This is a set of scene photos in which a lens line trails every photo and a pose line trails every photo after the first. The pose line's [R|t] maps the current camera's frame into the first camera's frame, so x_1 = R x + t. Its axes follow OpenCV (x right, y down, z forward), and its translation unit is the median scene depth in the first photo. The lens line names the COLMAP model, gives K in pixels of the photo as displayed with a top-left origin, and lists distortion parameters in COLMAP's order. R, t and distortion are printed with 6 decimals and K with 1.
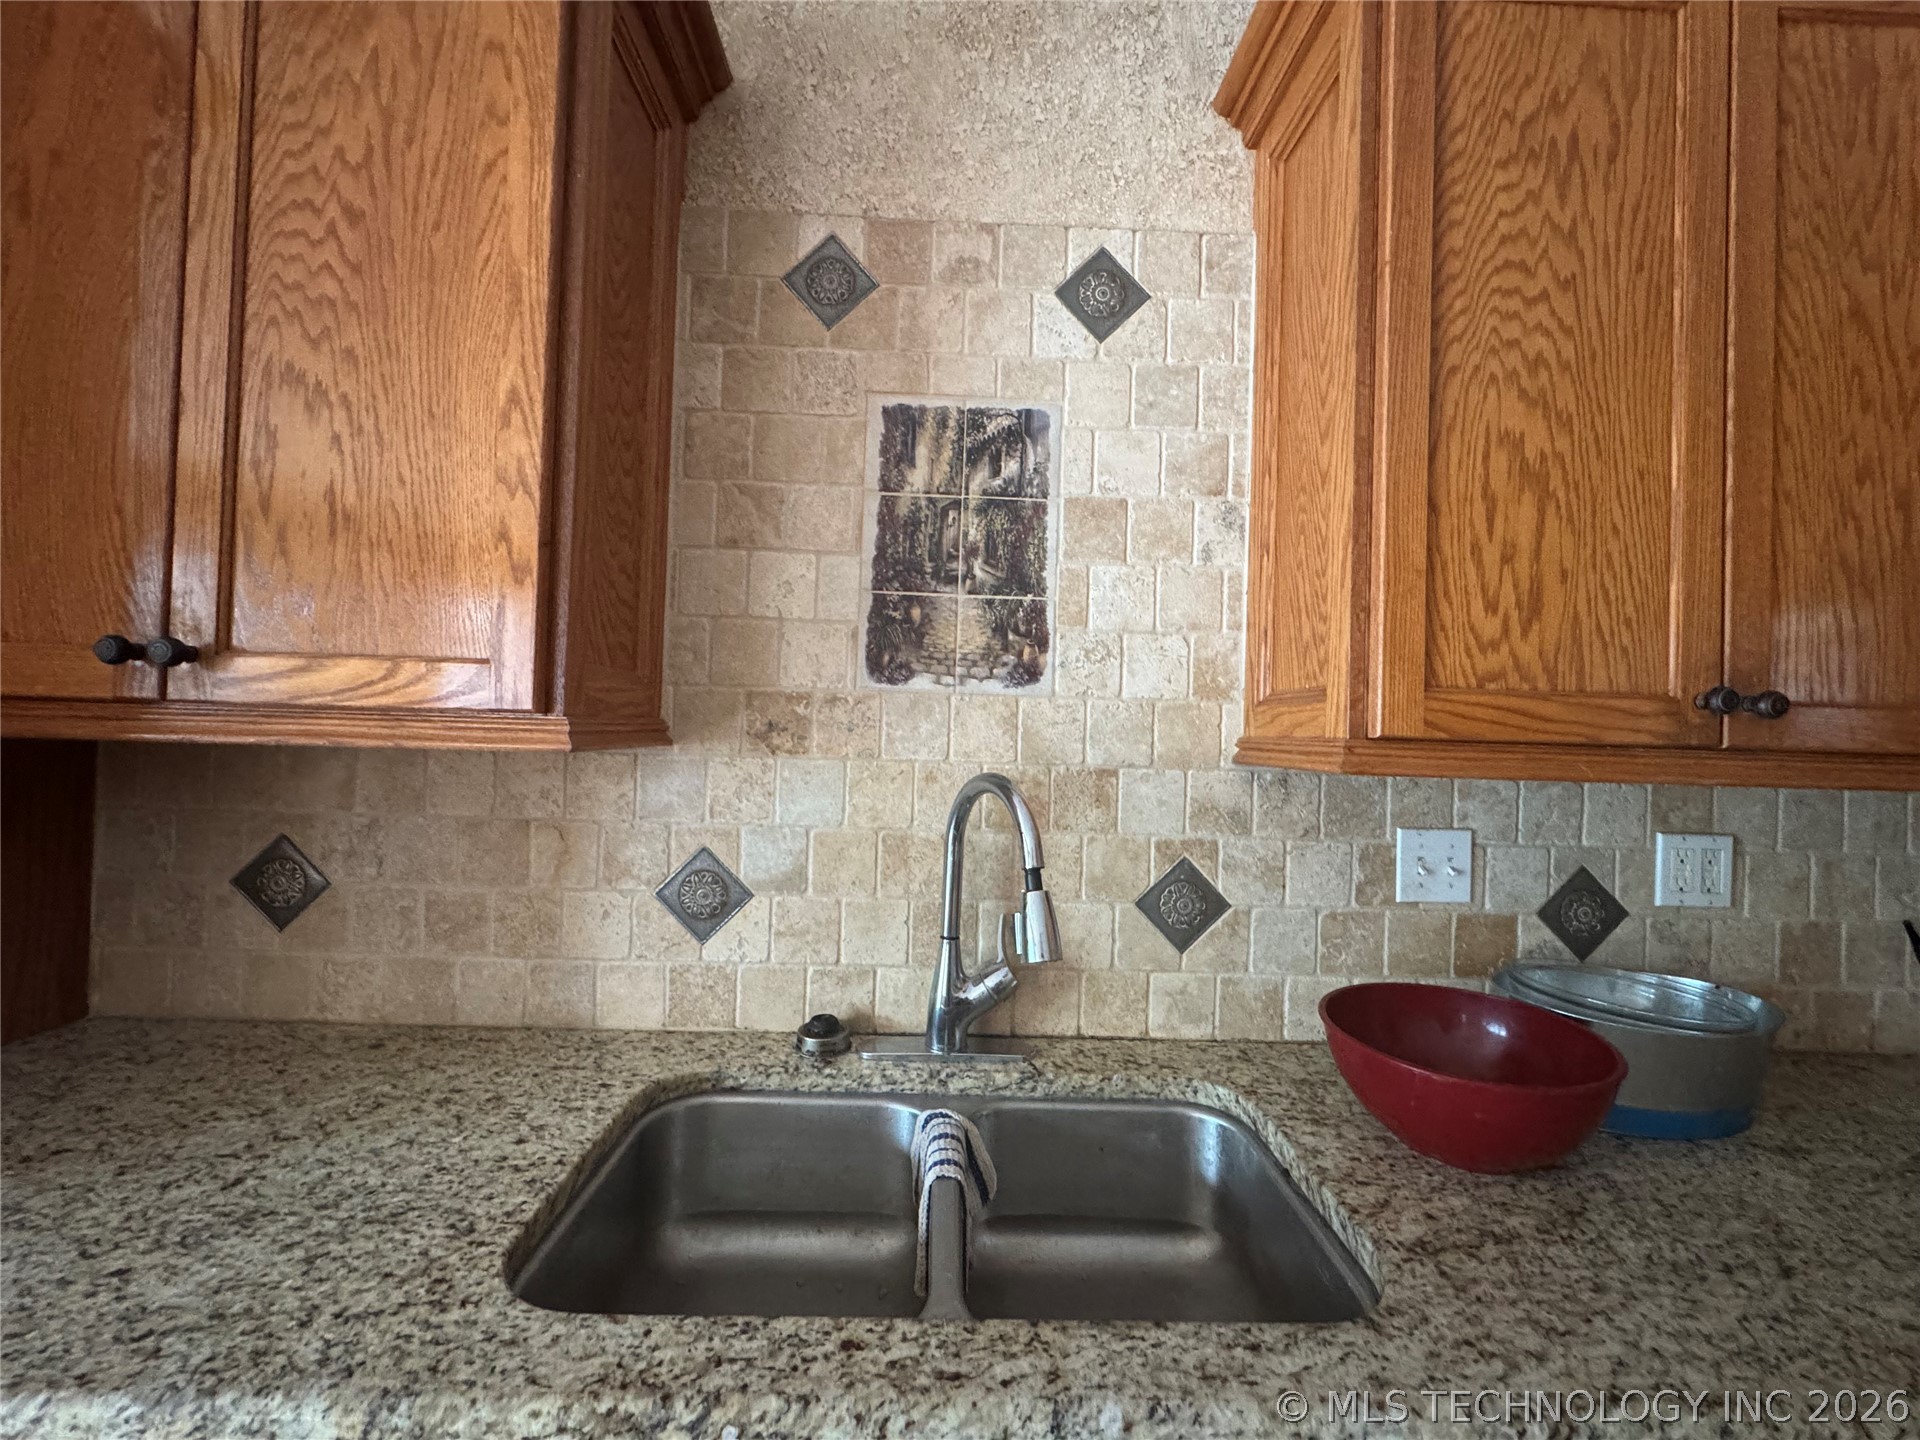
lens RADIAL K [[766.0, 0, 962.6], [0, 766.0, 720.4], [0, 0, 1]] dist [-0.004124, 0.000294]
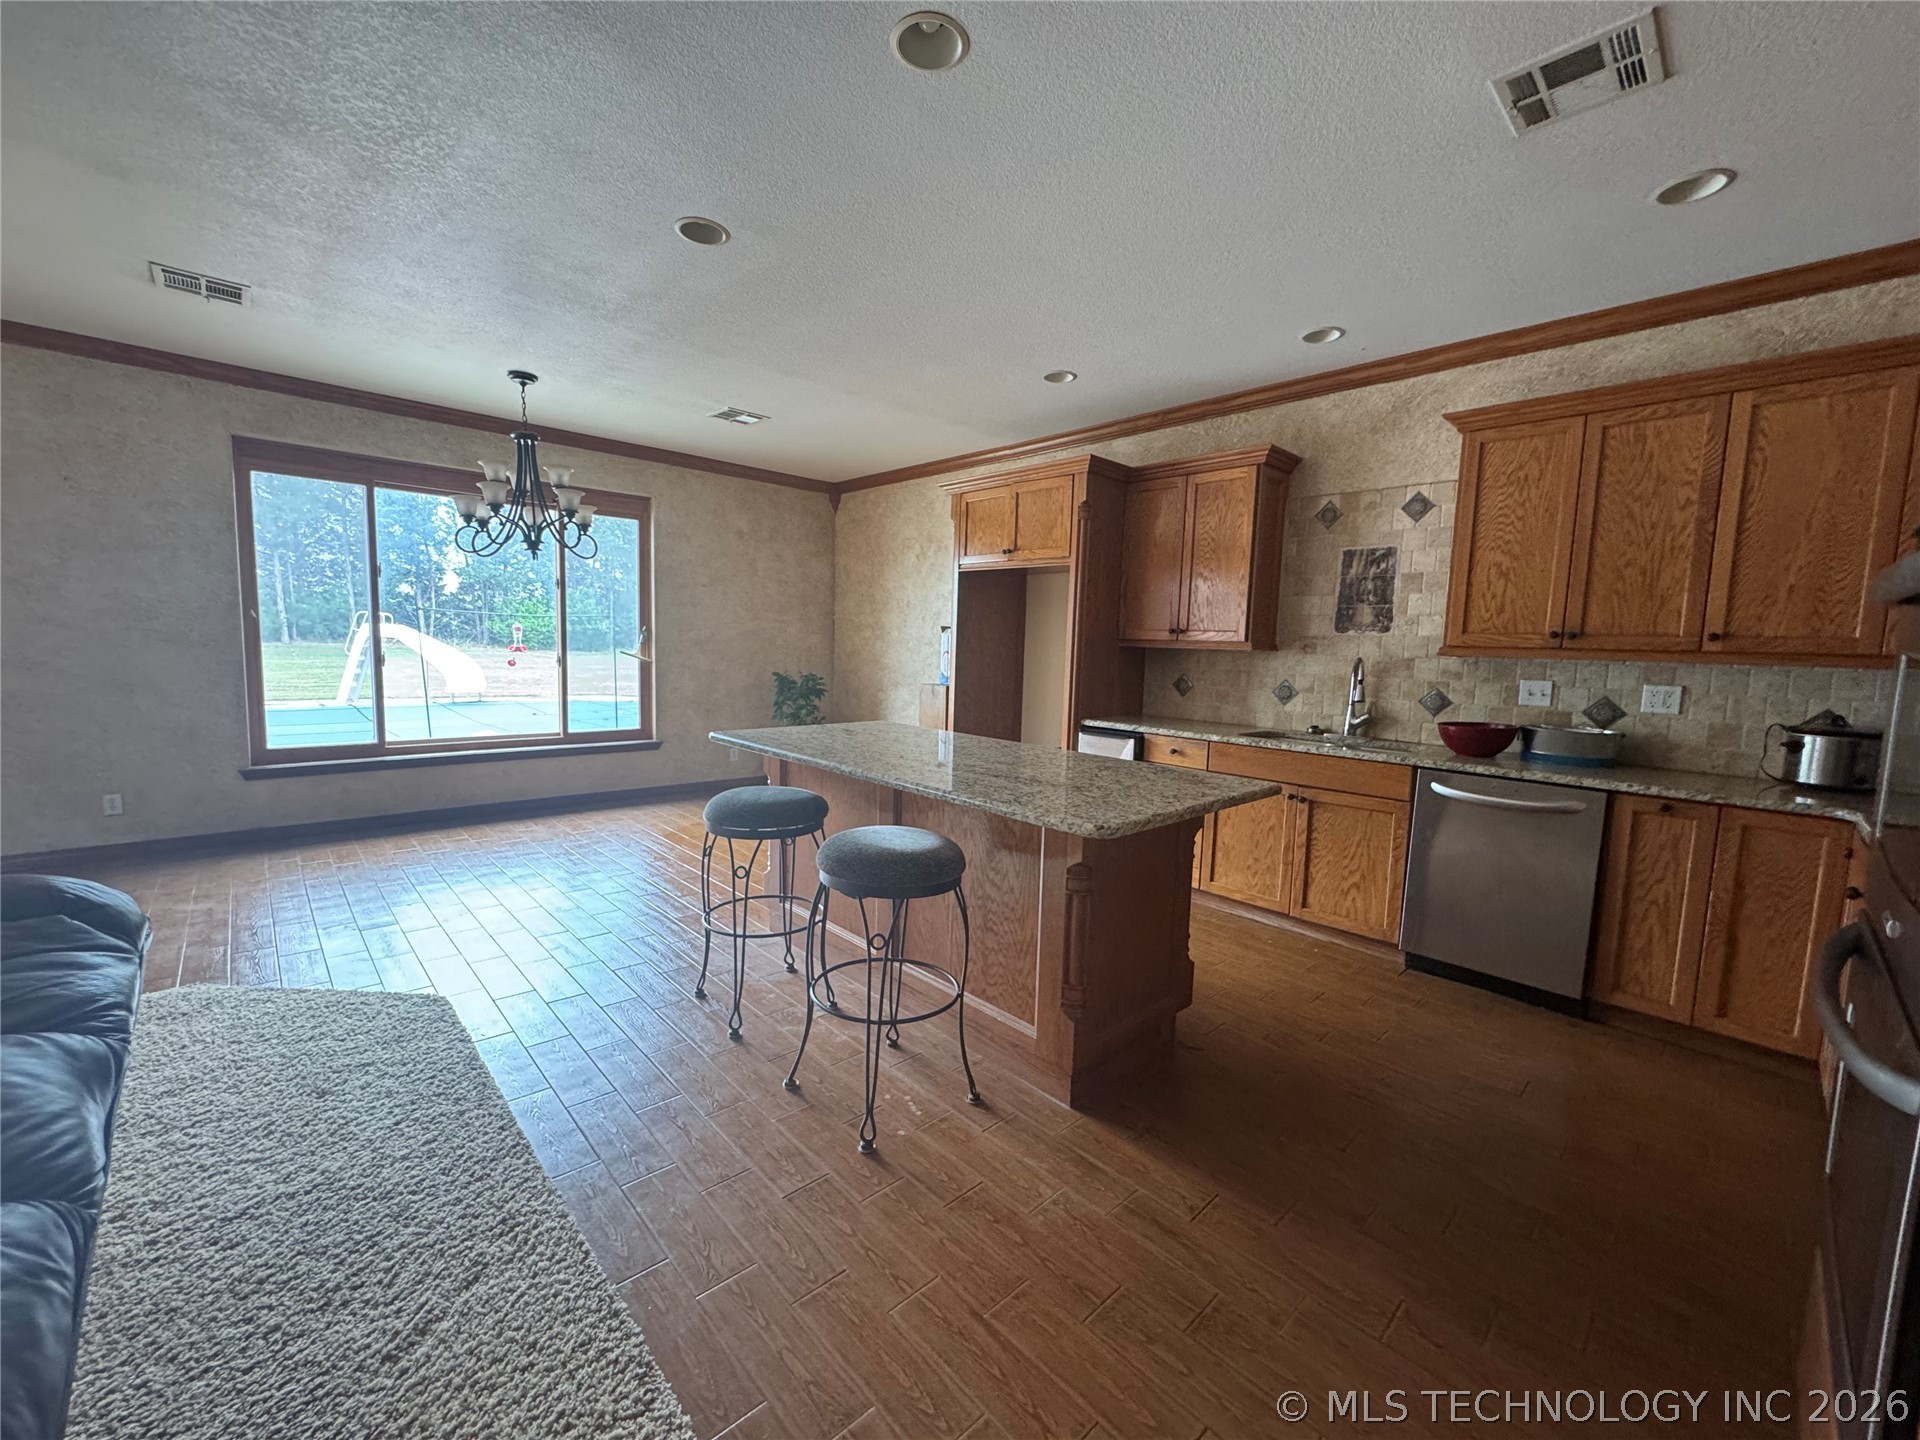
lens RADIAL K [[766.0, 0, 958.5], [0, 766.0, 723.3], [0, 0, 1]] dist [-0.004124, 0.000294]
pose [[0.666442, 0.066842, -0.742554, 1.325531], [-0.004616, 0.996324, 0.085543, 0.068848], [0.745543, -0.053581, 0.664301, -2.558285]]
